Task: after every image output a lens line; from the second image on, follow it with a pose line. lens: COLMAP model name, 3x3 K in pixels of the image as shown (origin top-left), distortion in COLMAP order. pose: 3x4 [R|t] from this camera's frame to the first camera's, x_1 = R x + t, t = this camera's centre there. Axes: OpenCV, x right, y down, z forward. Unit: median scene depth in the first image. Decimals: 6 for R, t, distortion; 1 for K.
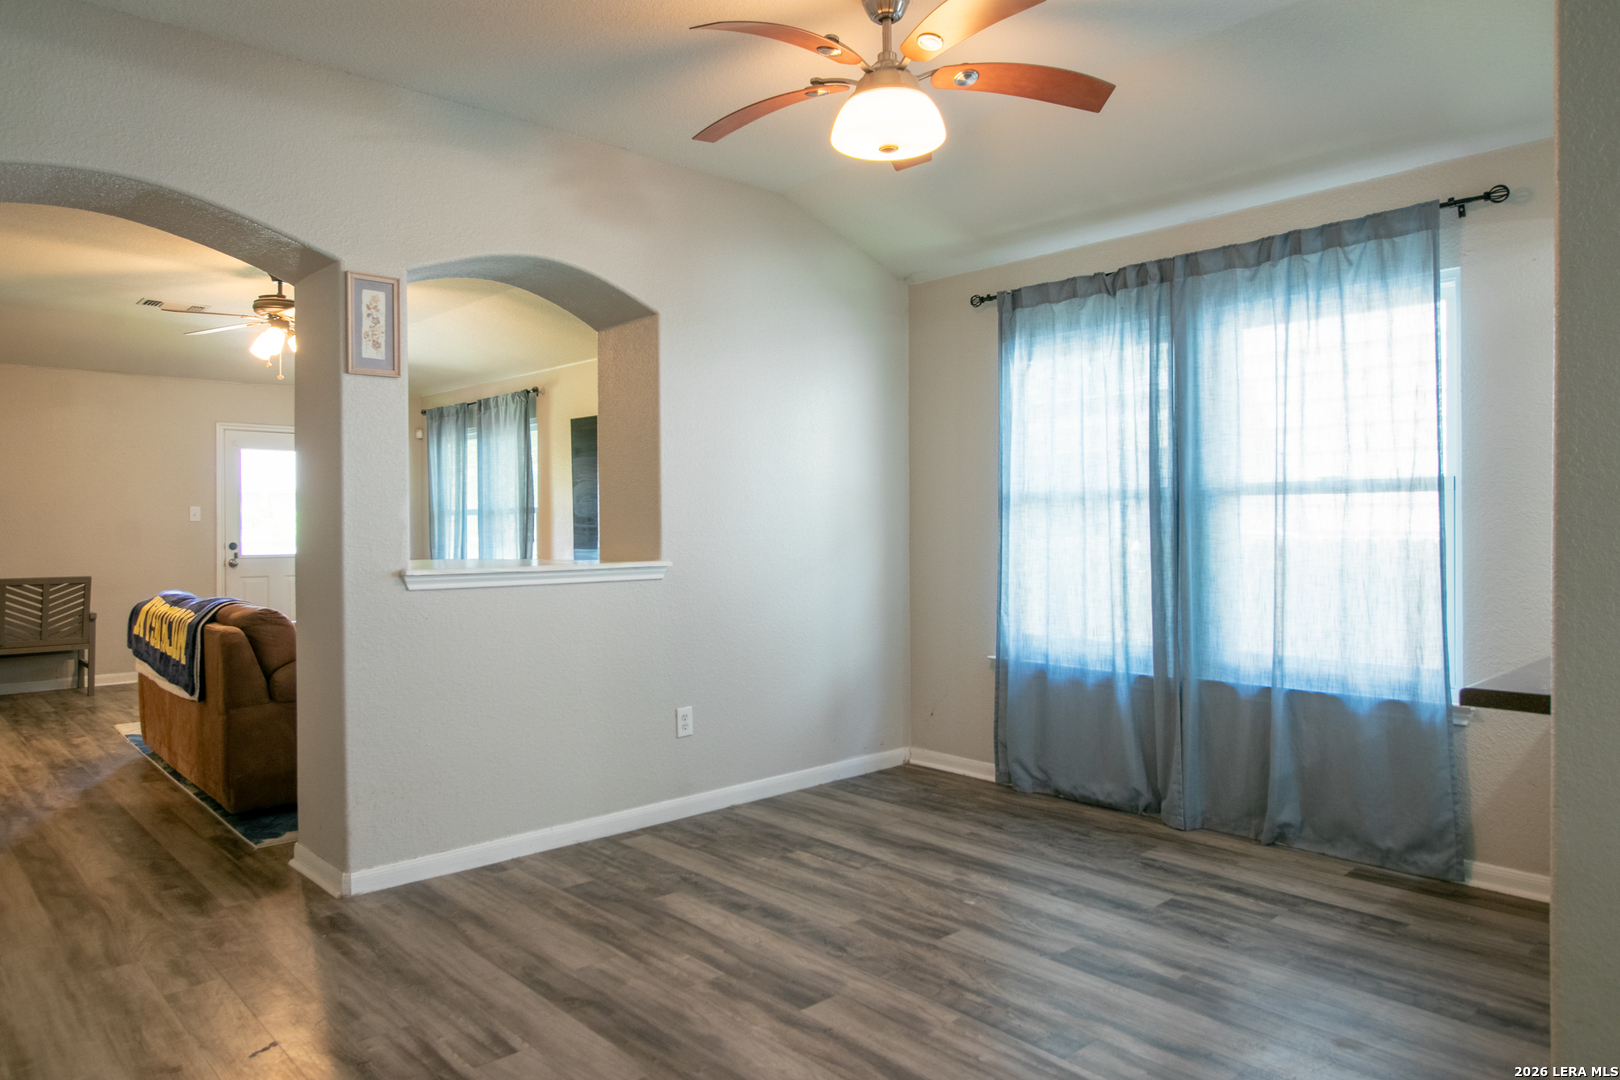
lens RADIAL K [[1049.9, 0, 806.9], [0, 1049.9, 527.5], [0, 0, 1]] dist [0.005907, -0.007079]
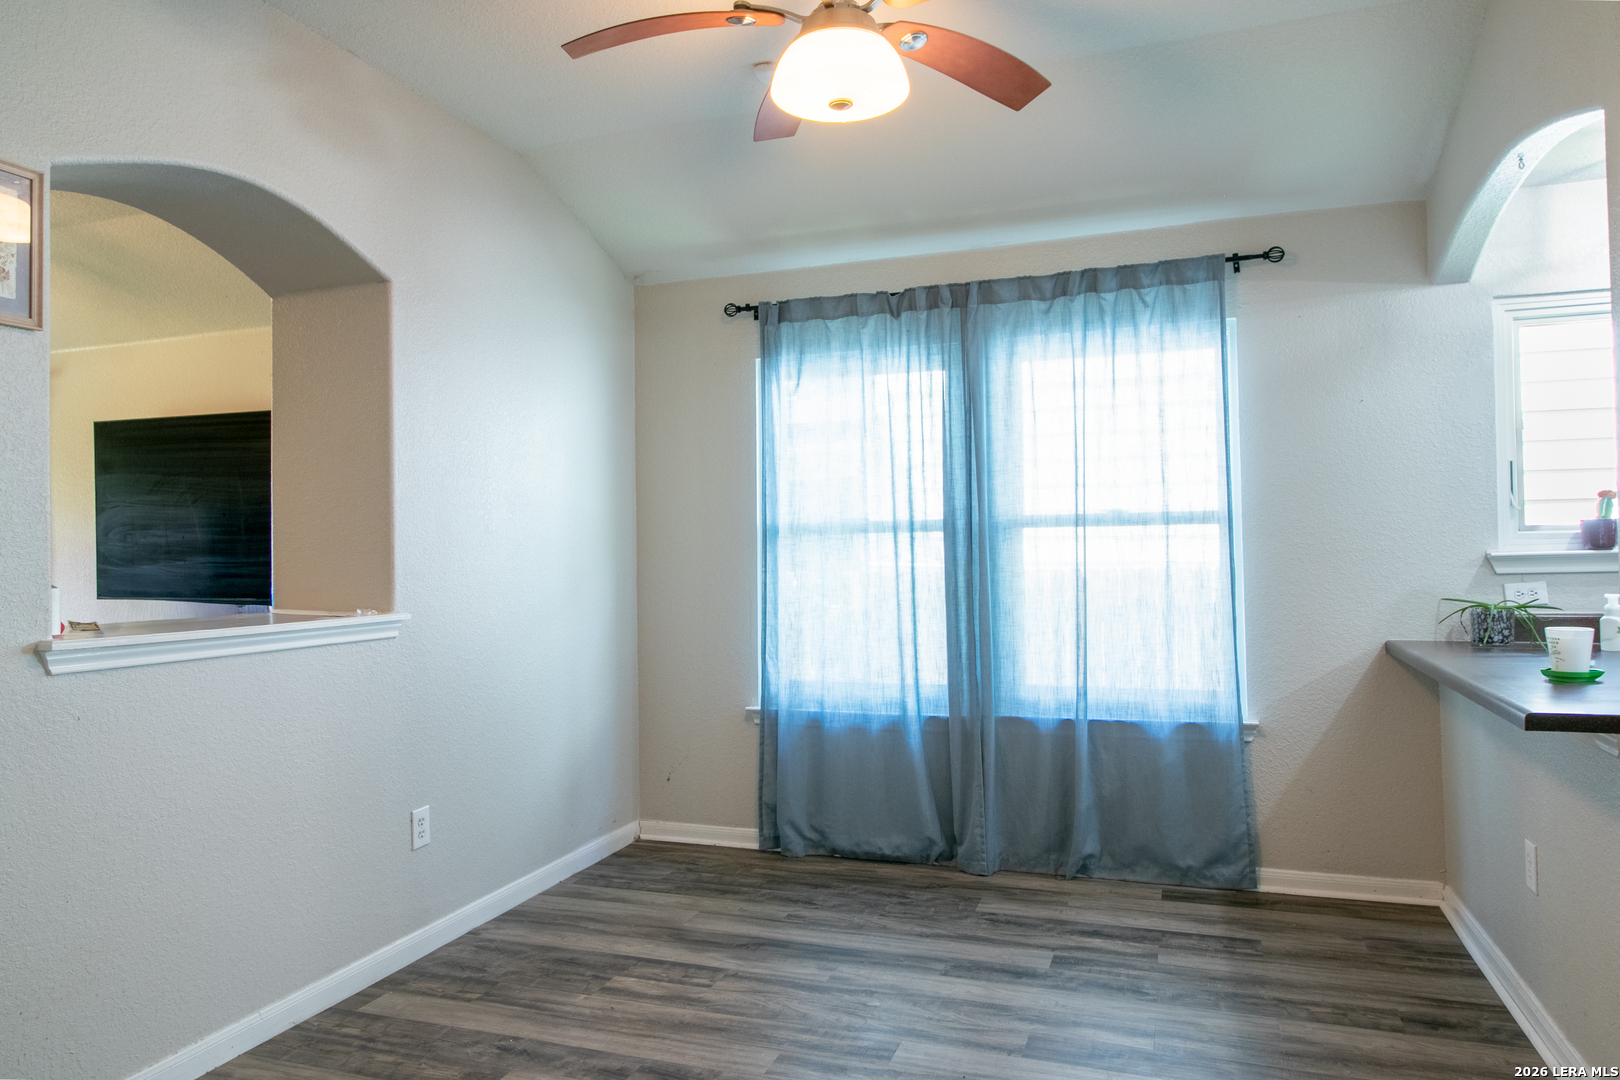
lens RADIAL K [[1065.9, 0, 809.1], [0, 1065.9, 526.8], [0, 0, 1]] dist [0.003194, -0.002272]
pose [[0.883864, 0.004123, 0.467726, -0.253699], [0.011844, 0.999443, -0.031193, -0.002264], [-0.467594, 0.033111, 0.883323, 0.213922]]
